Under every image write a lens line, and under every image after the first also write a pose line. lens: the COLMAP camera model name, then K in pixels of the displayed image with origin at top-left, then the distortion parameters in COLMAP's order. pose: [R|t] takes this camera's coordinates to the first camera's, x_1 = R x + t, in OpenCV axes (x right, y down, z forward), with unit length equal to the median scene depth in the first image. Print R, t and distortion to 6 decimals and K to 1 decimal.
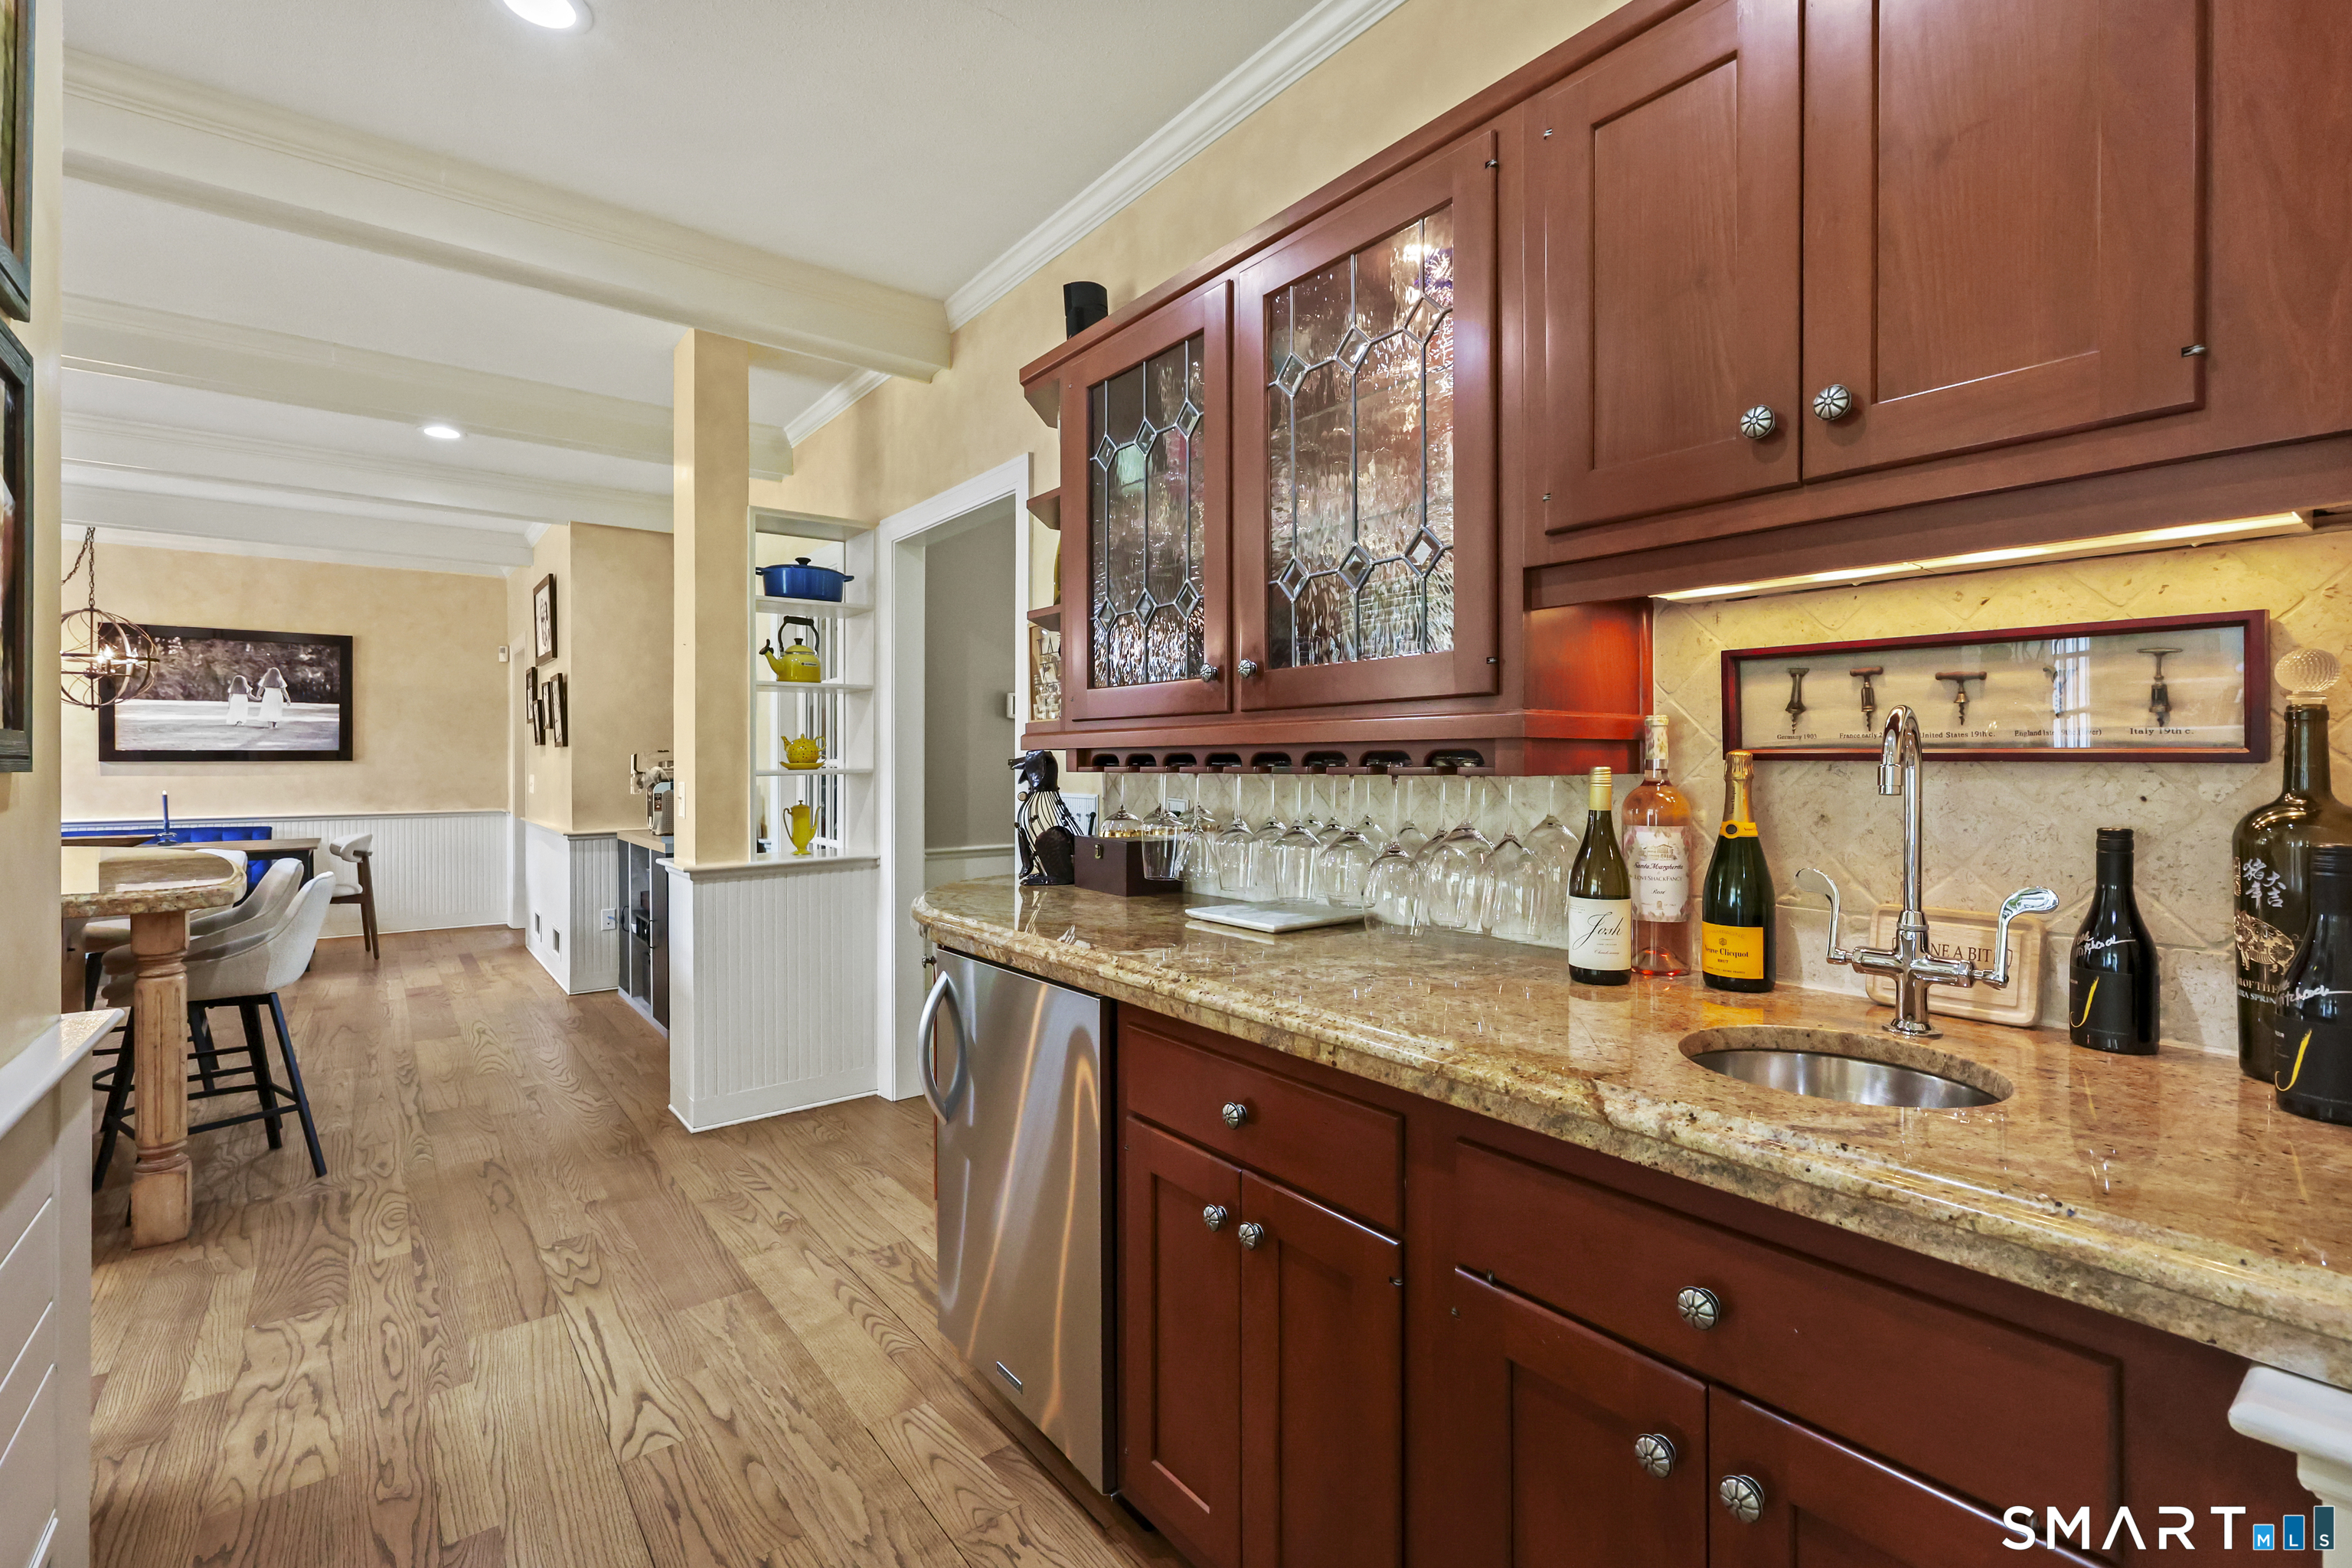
lens RADIAL K [[1038.6, 0, 1182.5], [0, 1038.6, 767.5], [0, 0, 1]] dist [0.003038, 0.000250]
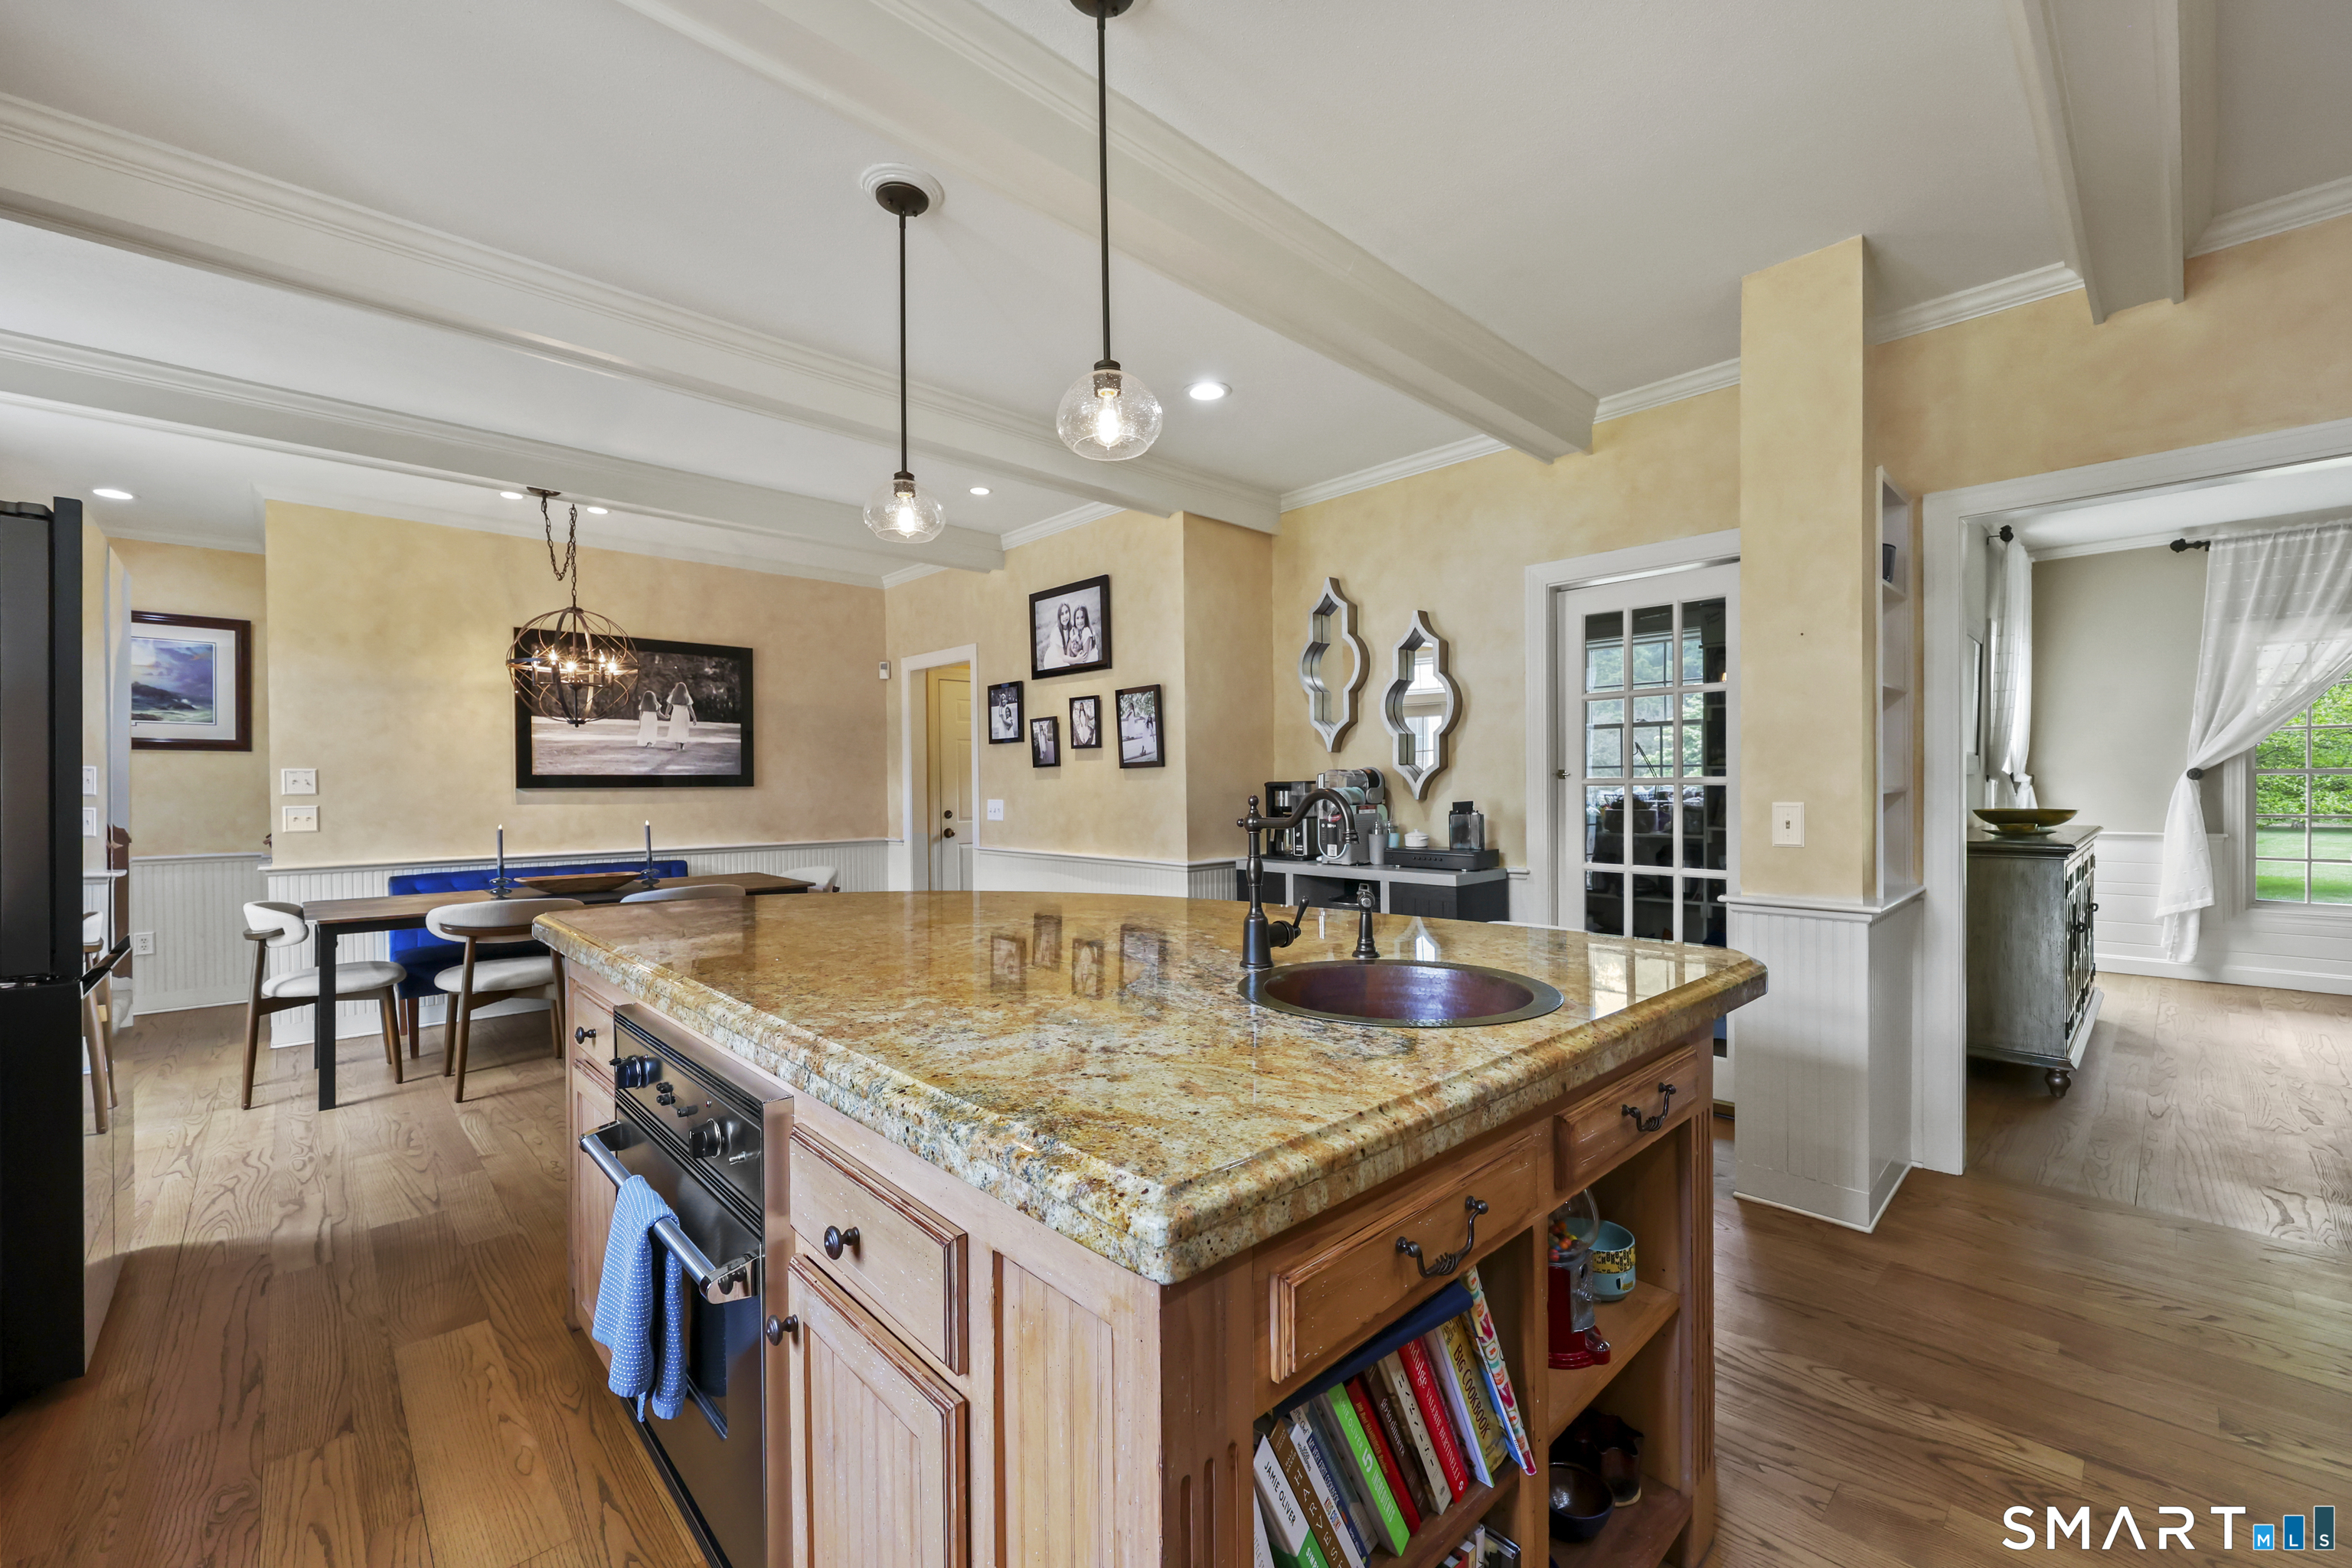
lens RADIAL K [[953.0, 0, 1170.3], [0, 953.0, 792.9], [0, 0, 1]] dist [-0.000215, 0.000104]
pose [[0.997152, -0.006693, 0.075118, -0.517425], [0.007018, 0.999967, -0.004062, 0.005190], [-0.075088, 0.004577, 0.997166, 0.154224]]
